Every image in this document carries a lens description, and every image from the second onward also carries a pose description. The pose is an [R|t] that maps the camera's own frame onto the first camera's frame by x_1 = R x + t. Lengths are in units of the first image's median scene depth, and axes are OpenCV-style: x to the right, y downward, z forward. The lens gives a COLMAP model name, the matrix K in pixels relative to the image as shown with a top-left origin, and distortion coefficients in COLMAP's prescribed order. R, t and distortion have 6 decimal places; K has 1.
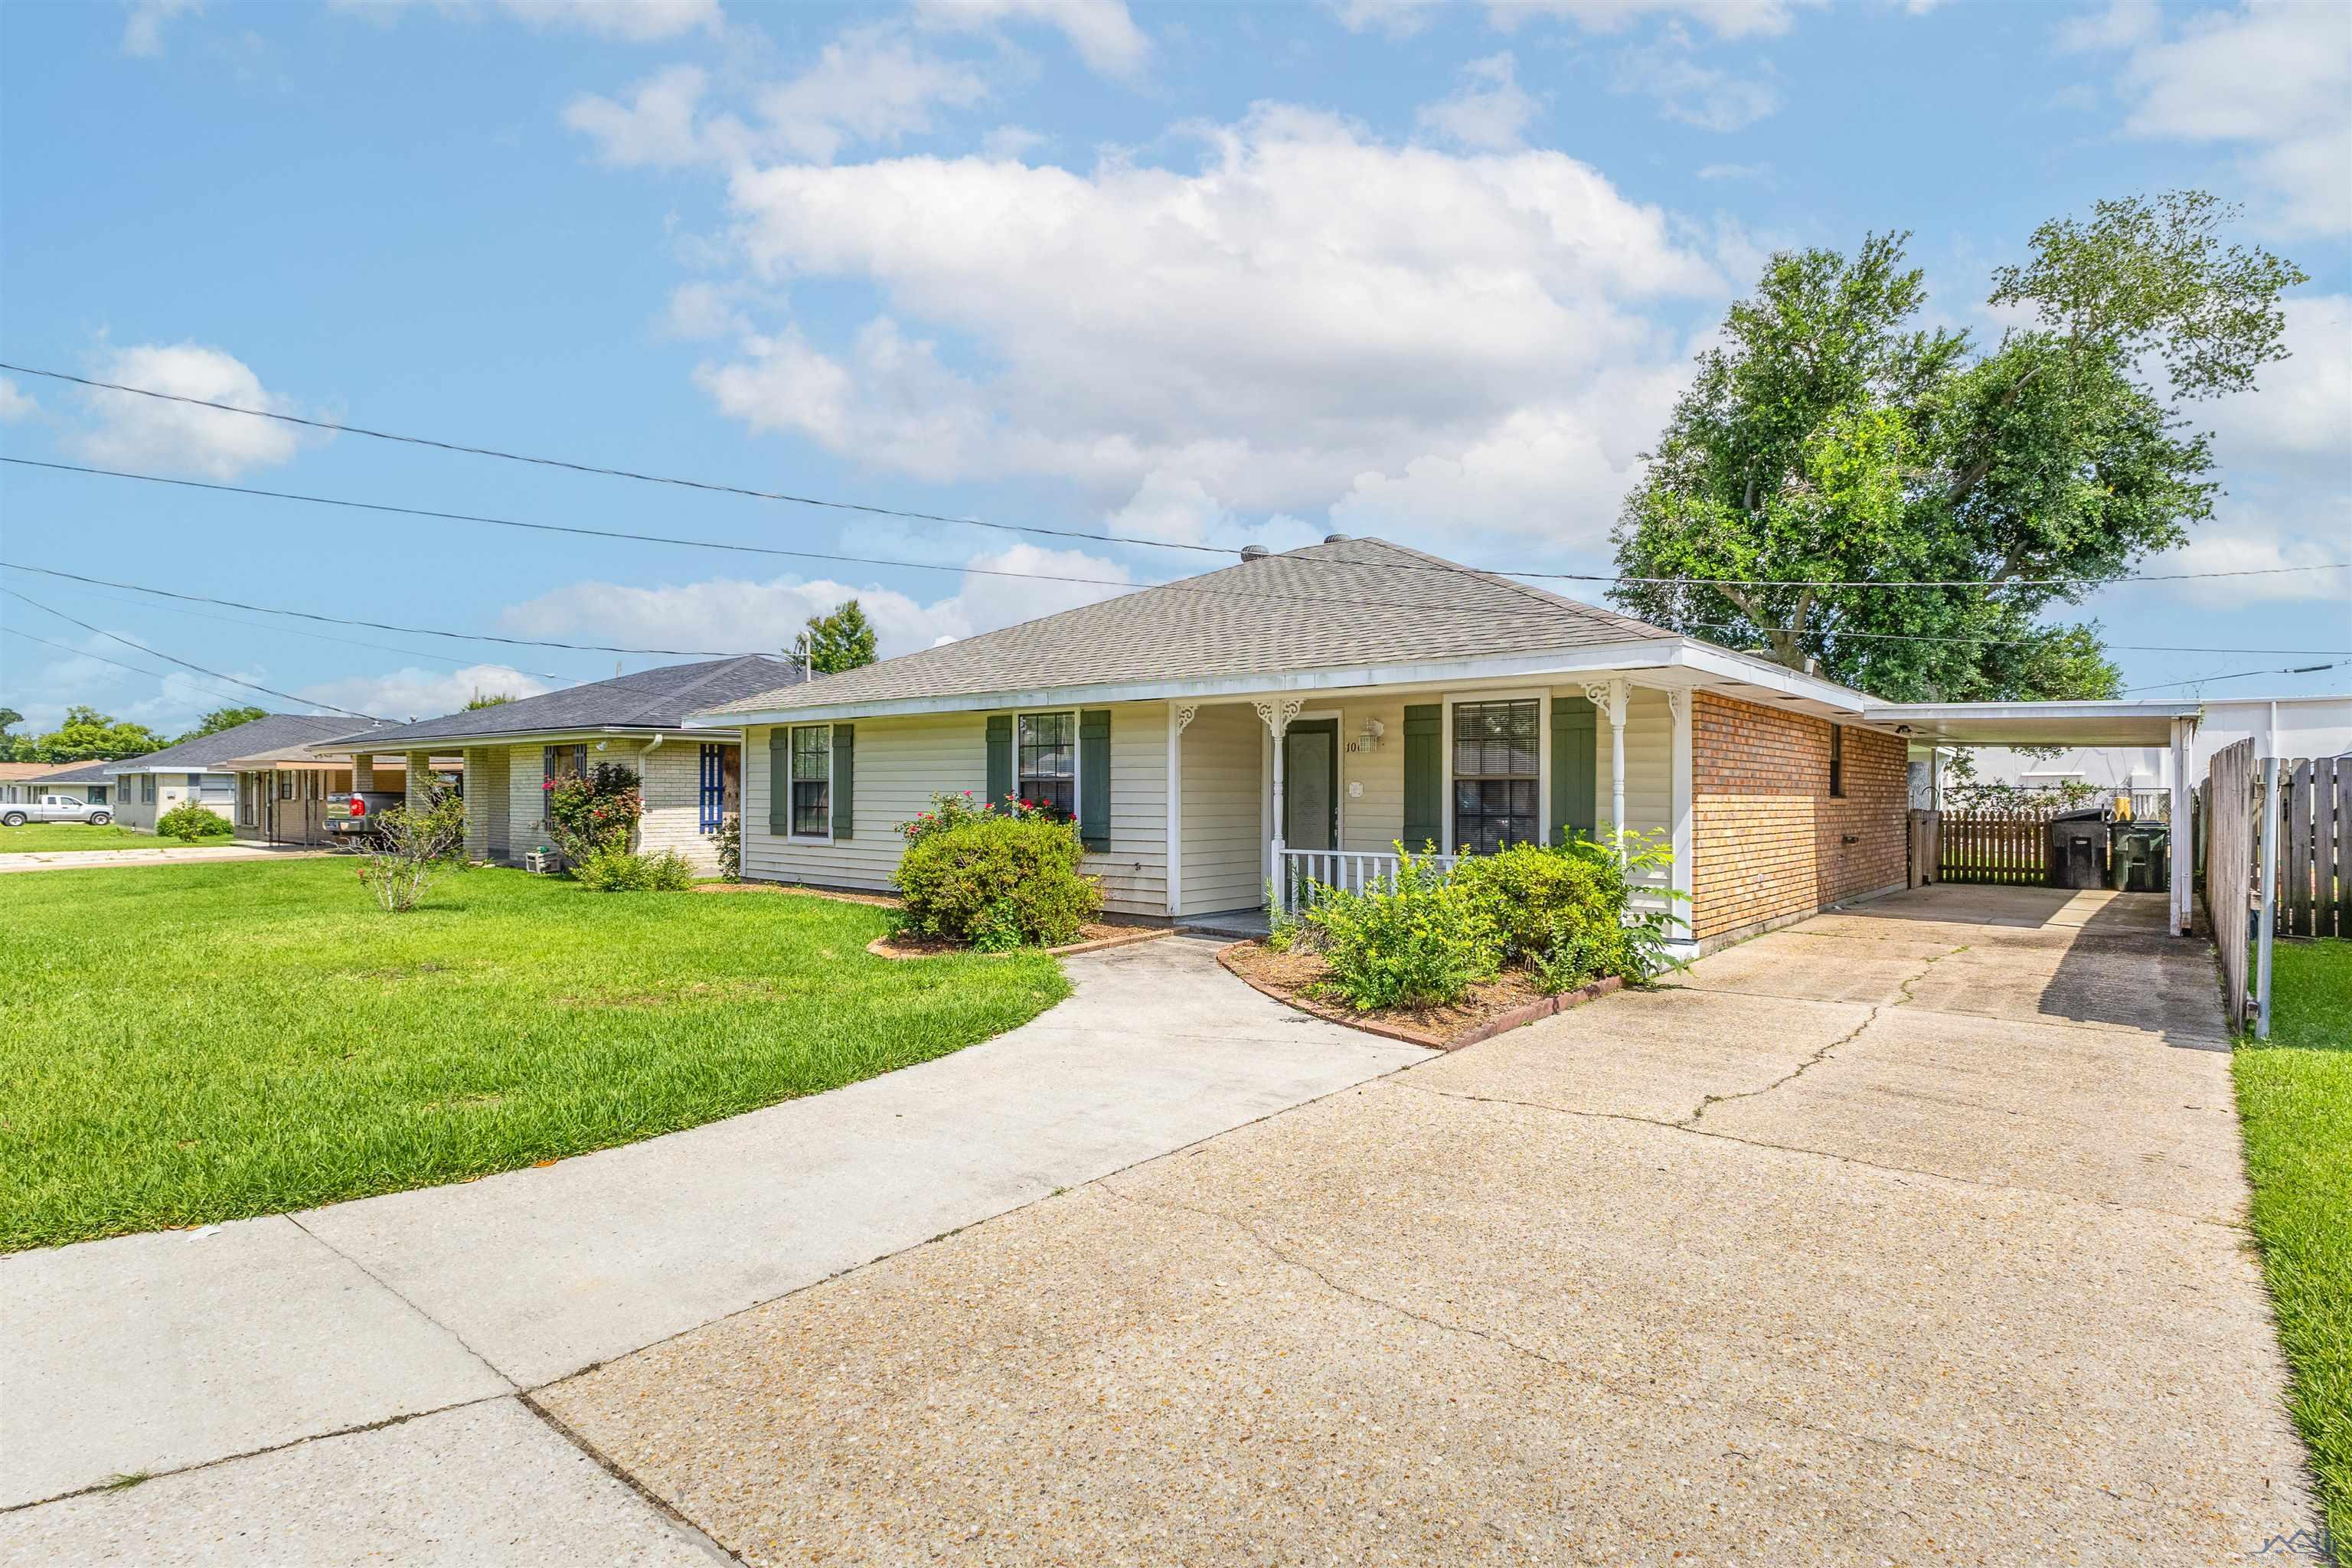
lens RADIAL K [[1202.6, 0, 1179.2], [0, 1202.6, 782.3], [0, 0, 1]] dist [-0.003884, 0.002383]
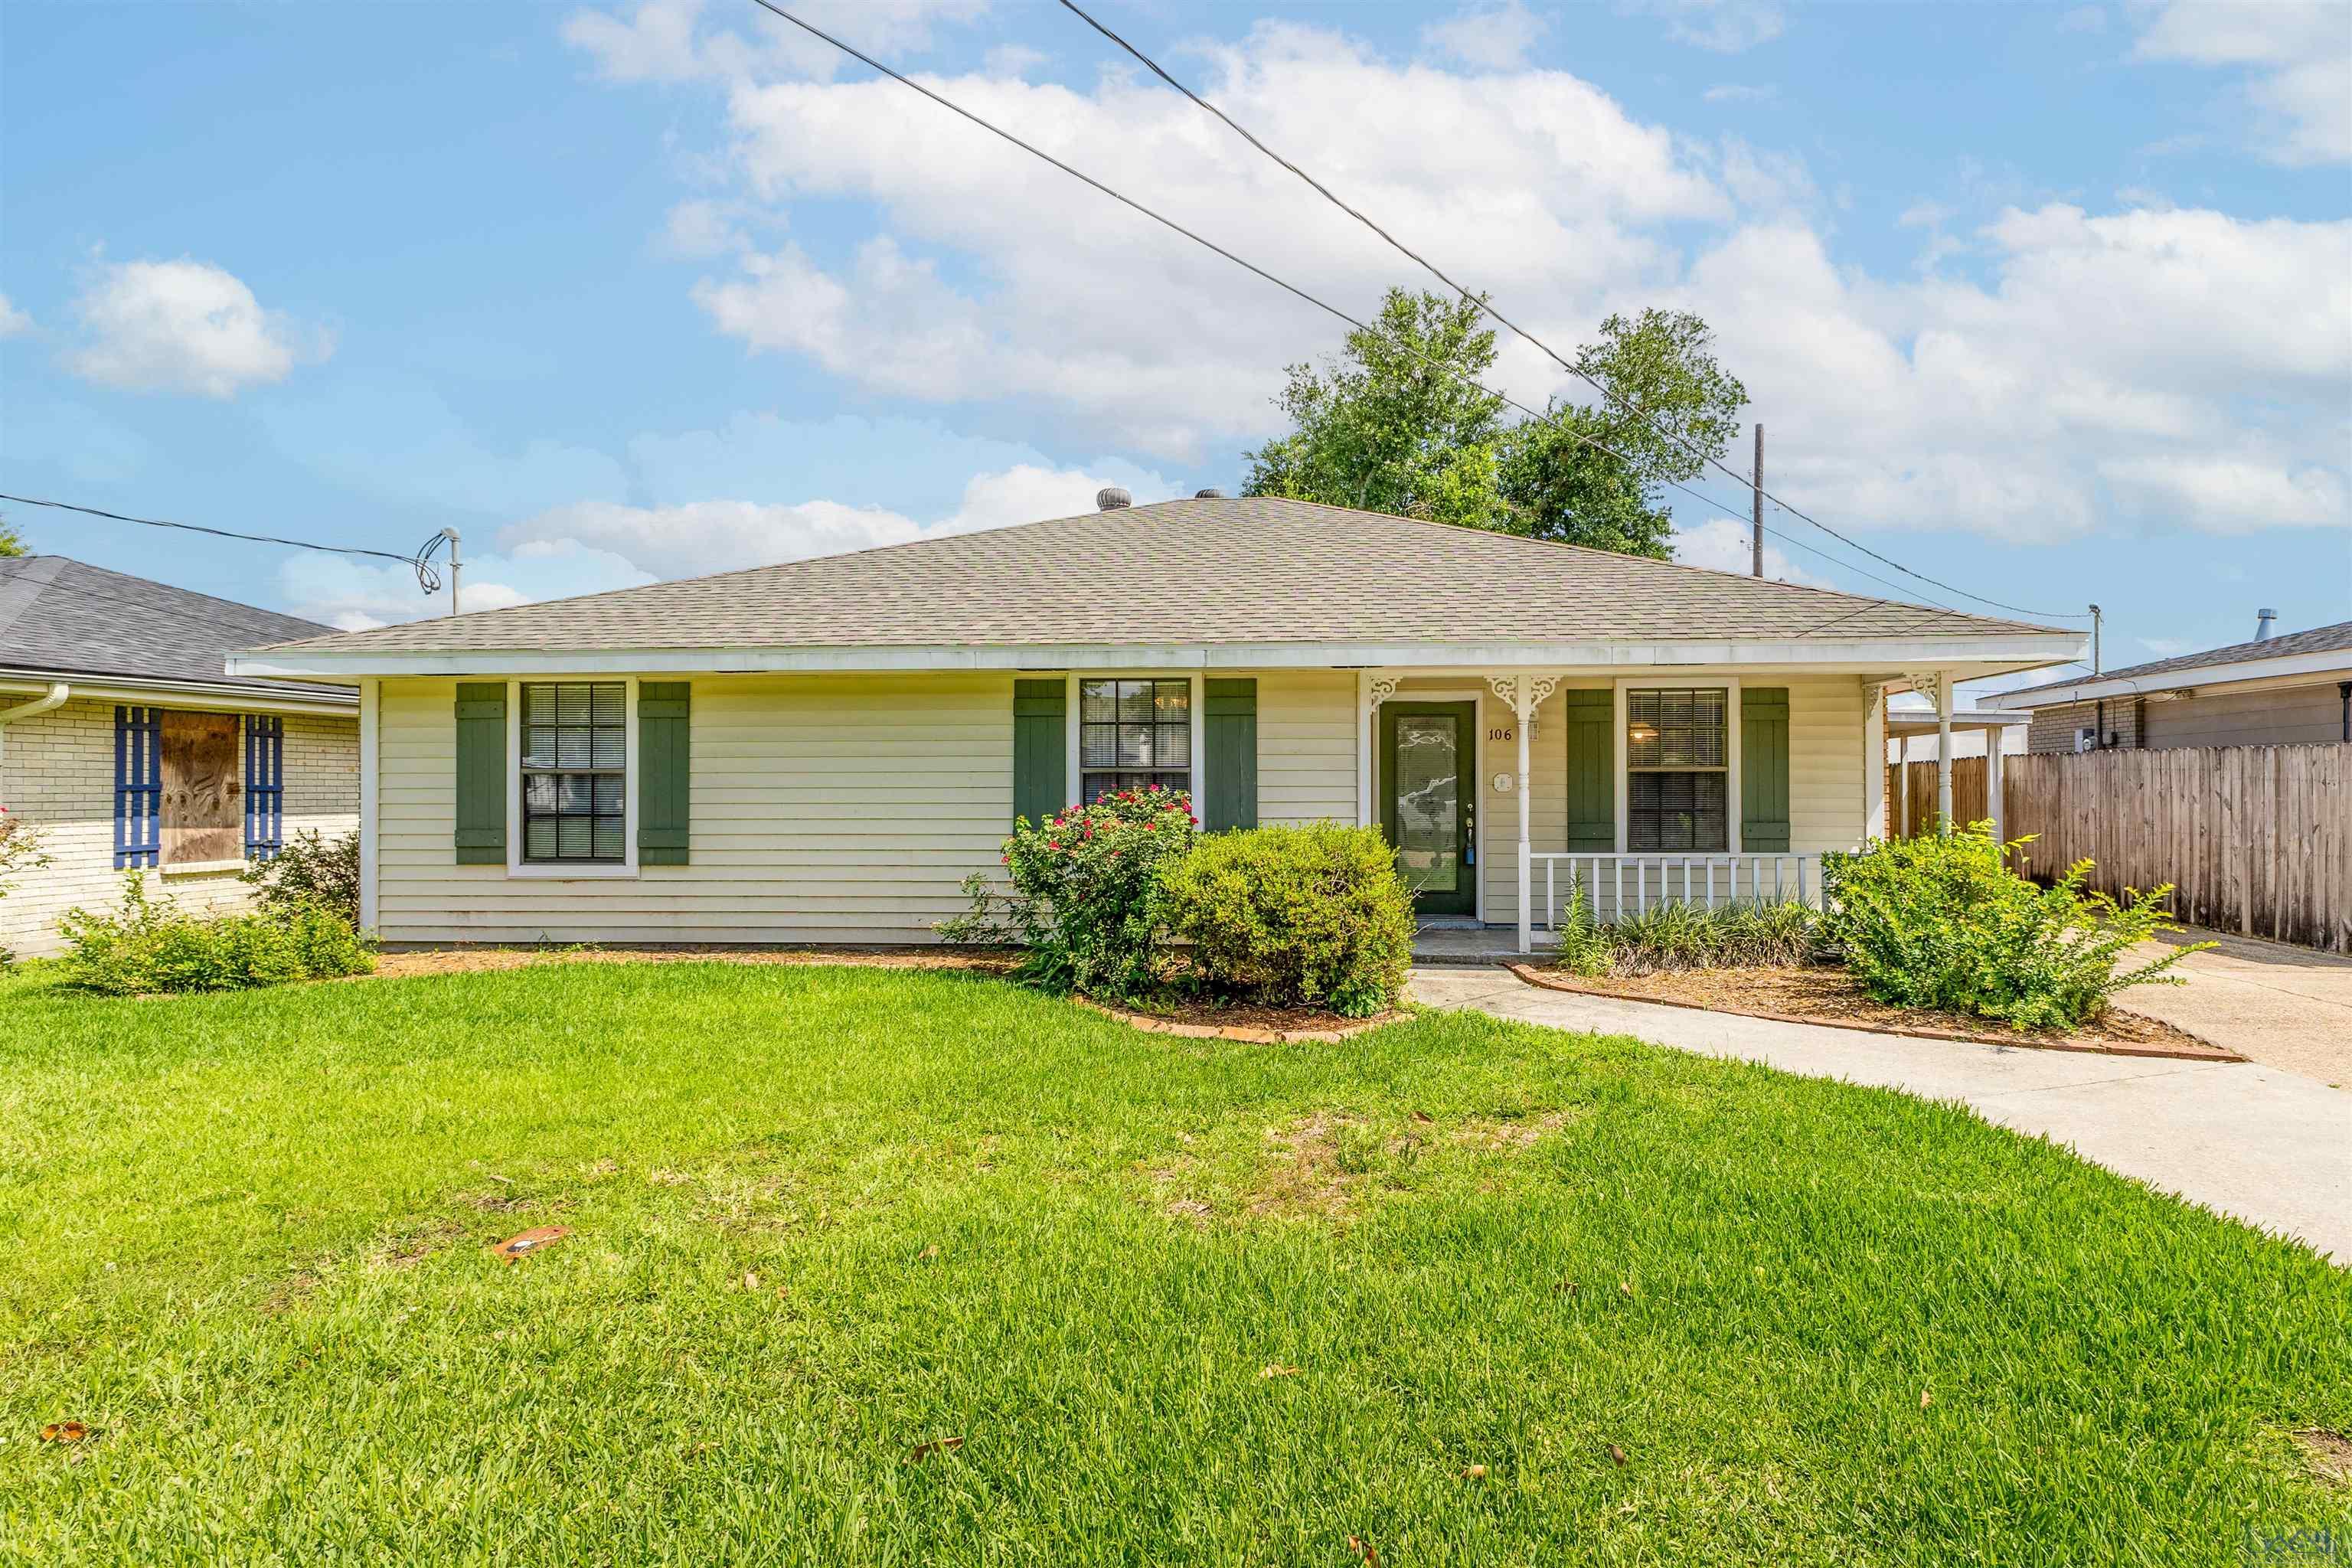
lens RADIAL K [[1202.6, 0, 1177.8], [0, 1202.6, 801.5], [0, 0, 1]] dist [-0.003884, 0.002383]
pose [[0.802595, -0.012172, 0.596401, -0.441360], [0.000361, 0.999802, 0.019920, 0.001594], [-0.596525, -0.015773, 0.802440, 0.344464]]
